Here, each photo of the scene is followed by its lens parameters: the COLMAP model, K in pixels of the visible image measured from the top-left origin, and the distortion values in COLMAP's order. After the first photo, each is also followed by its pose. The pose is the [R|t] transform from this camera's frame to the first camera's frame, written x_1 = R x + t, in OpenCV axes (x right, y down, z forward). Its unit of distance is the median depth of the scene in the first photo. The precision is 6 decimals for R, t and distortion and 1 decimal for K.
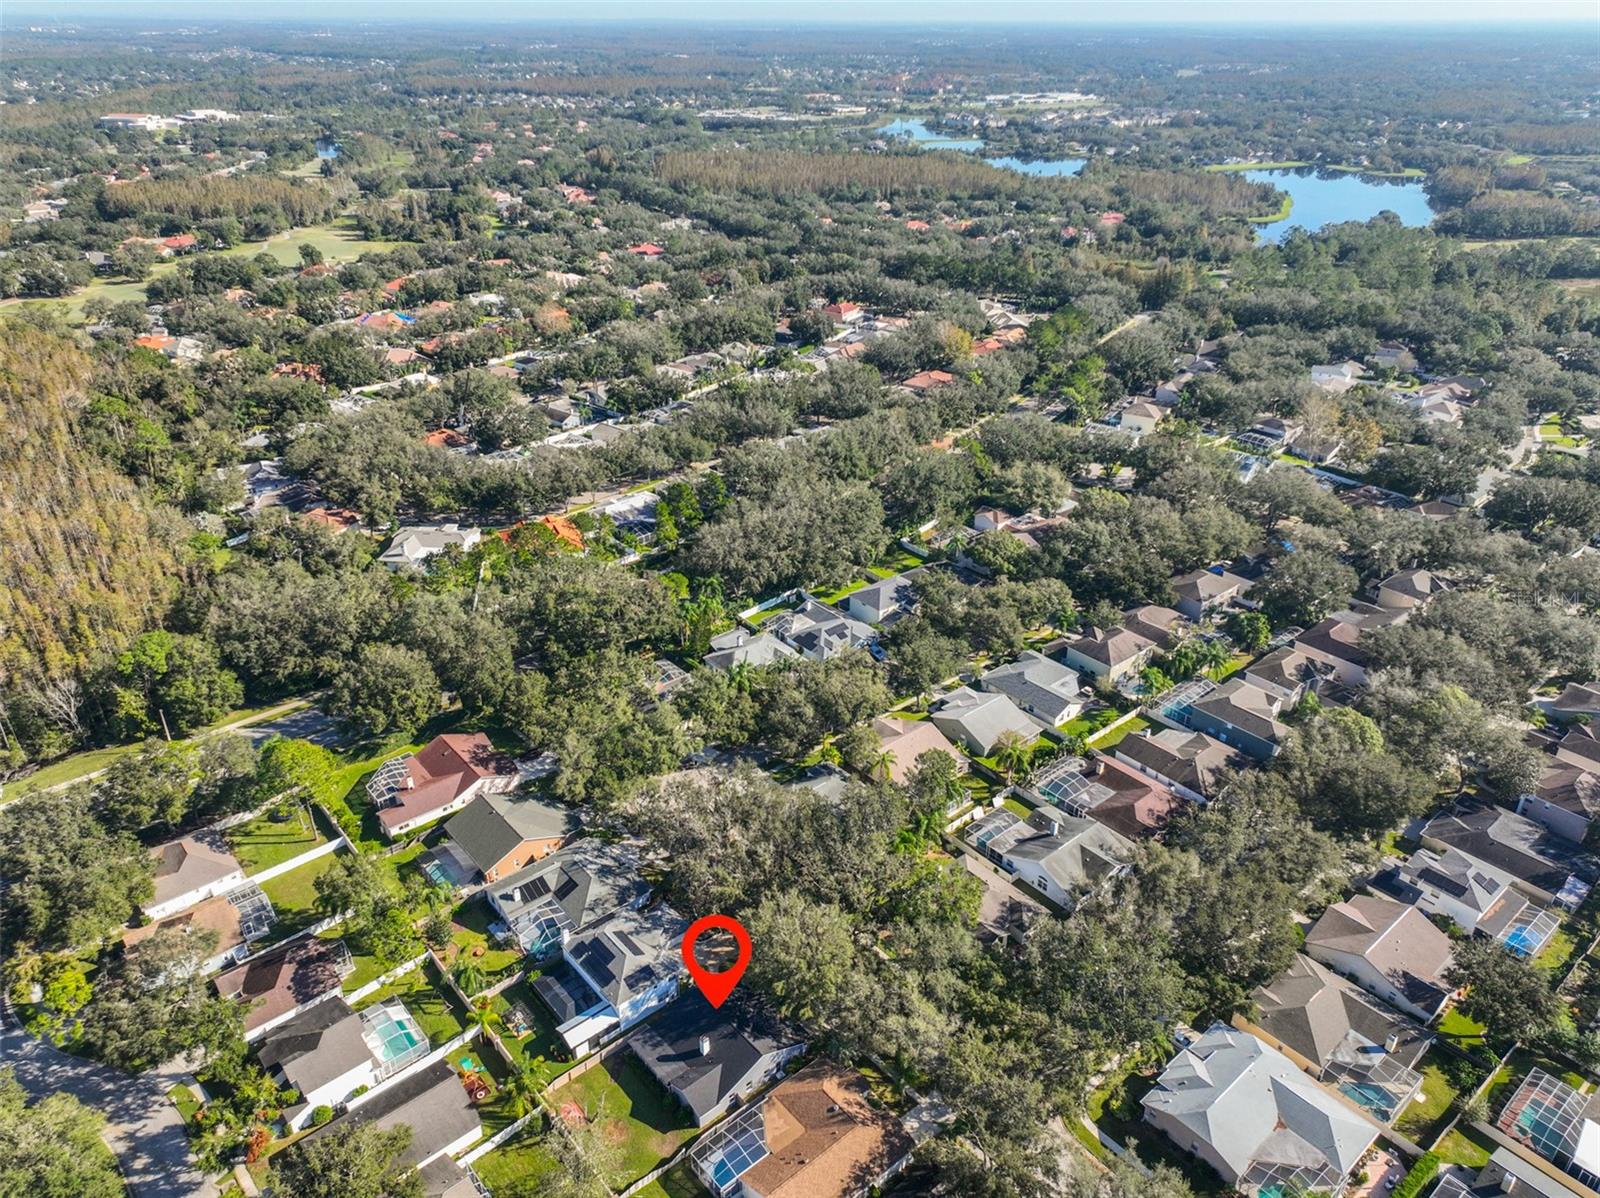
lens RADIAL K [[1115.1, 0, 804.6], [0, 1115.1, 600.7], [0, 0, 1]] dist [0.003716, 0.010218]
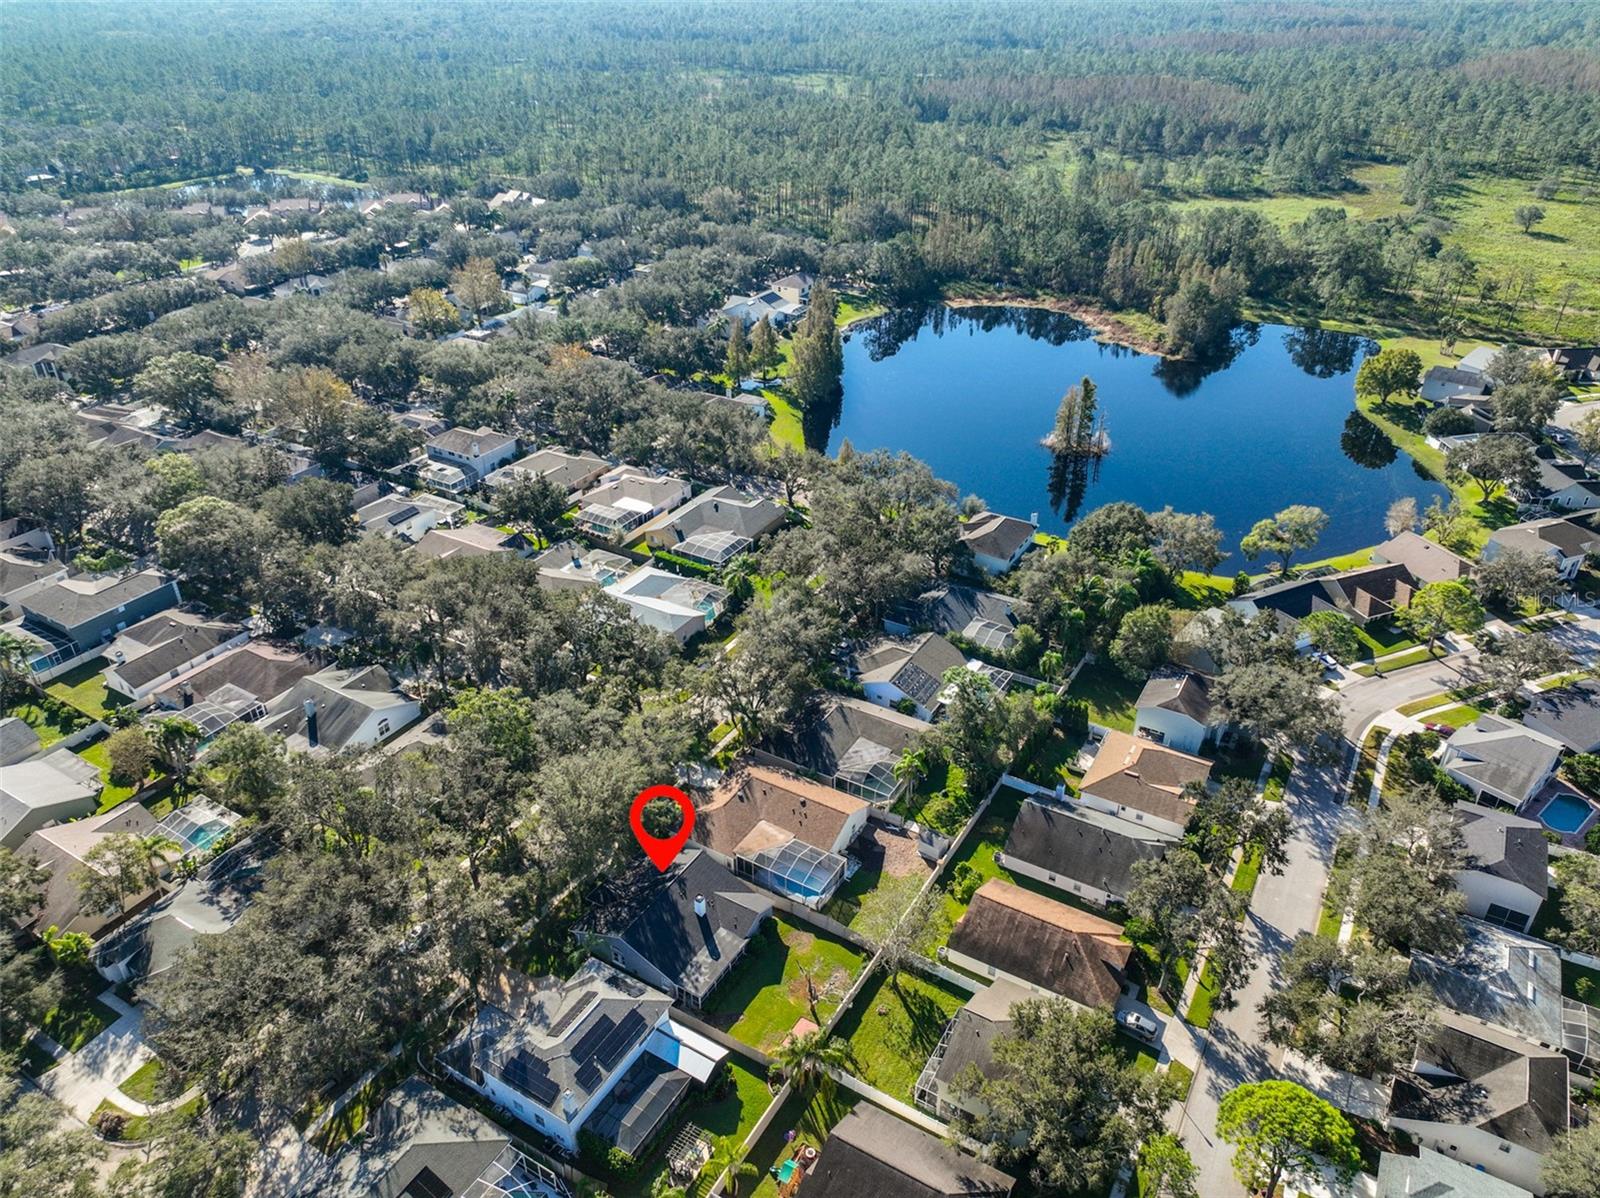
lens RADIAL K [[1115.1, 0, 804.6], [0, 1115.1, 600.7], [0, 0, 1]] dist [0.003716, 0.010218]
pose [[-0.318016, -0.487225, 0.813313, -0.519432], [0.442479, 0.682417, 0.581825, -0.171703], [-0.838498, 0.544903, -0.001433, 0.589659]]
